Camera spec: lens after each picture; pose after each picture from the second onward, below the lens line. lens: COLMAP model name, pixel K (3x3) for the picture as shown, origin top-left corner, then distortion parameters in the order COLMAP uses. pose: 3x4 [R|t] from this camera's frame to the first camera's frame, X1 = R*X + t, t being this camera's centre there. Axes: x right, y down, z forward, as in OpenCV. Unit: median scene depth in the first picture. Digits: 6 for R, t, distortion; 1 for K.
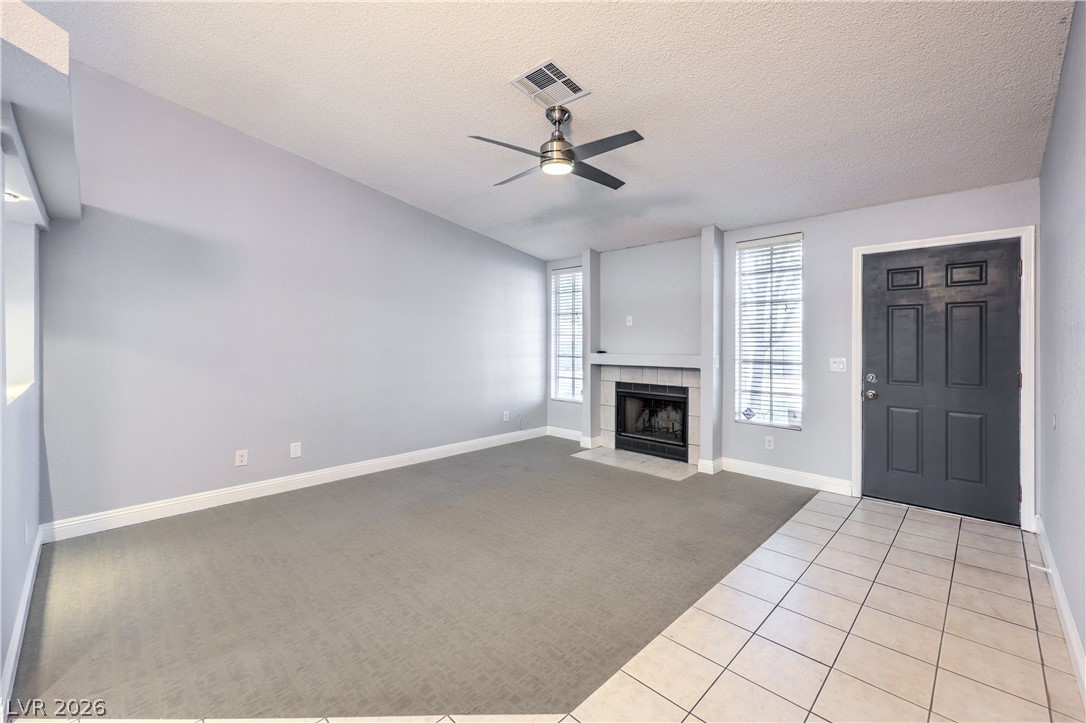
lens RADIAL K [[445.9, 0, 547.4], [0, 445.9, 340.5], [0, 0, 1]] dist [-0.002350, -0.000178]
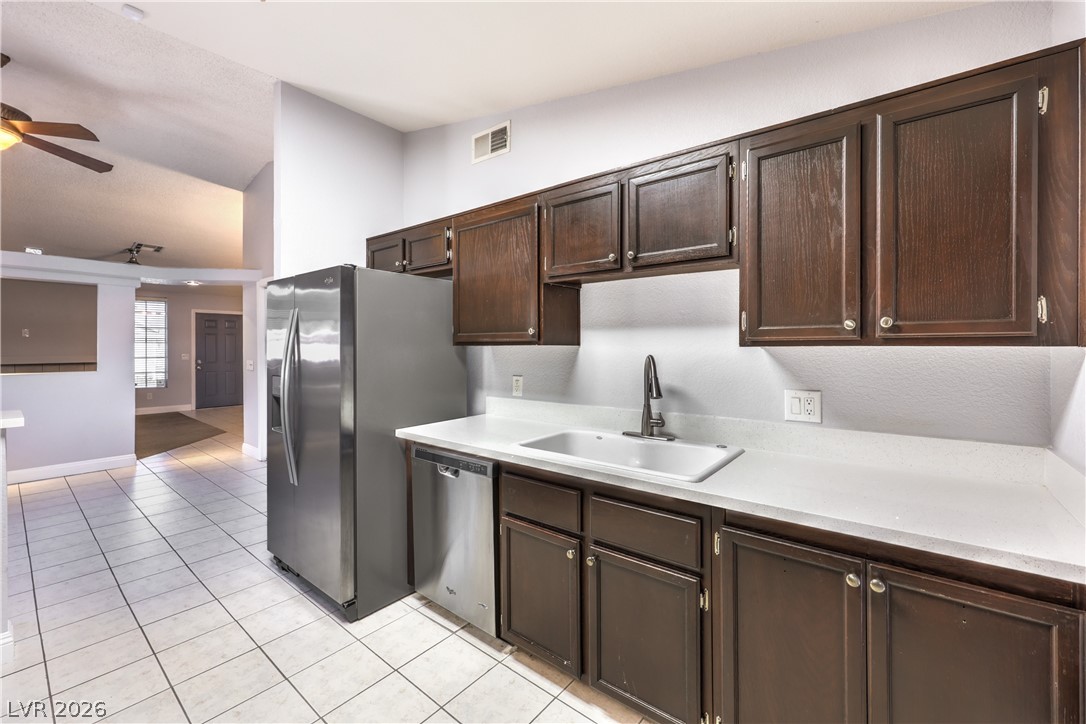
lens RADIAL K [[451.7, 0, 546.5], [0, 451.7, 350.2], [0, 0, 1]] dist [0.000372, -0.000044]
pose [[-0.081075, -0.010498, 0.996653, -1.975024], [-0.003370, 0.999942, 0.010258, -0.013195], [-0.996702, -0.002527, -0.081106, -0.754864]]
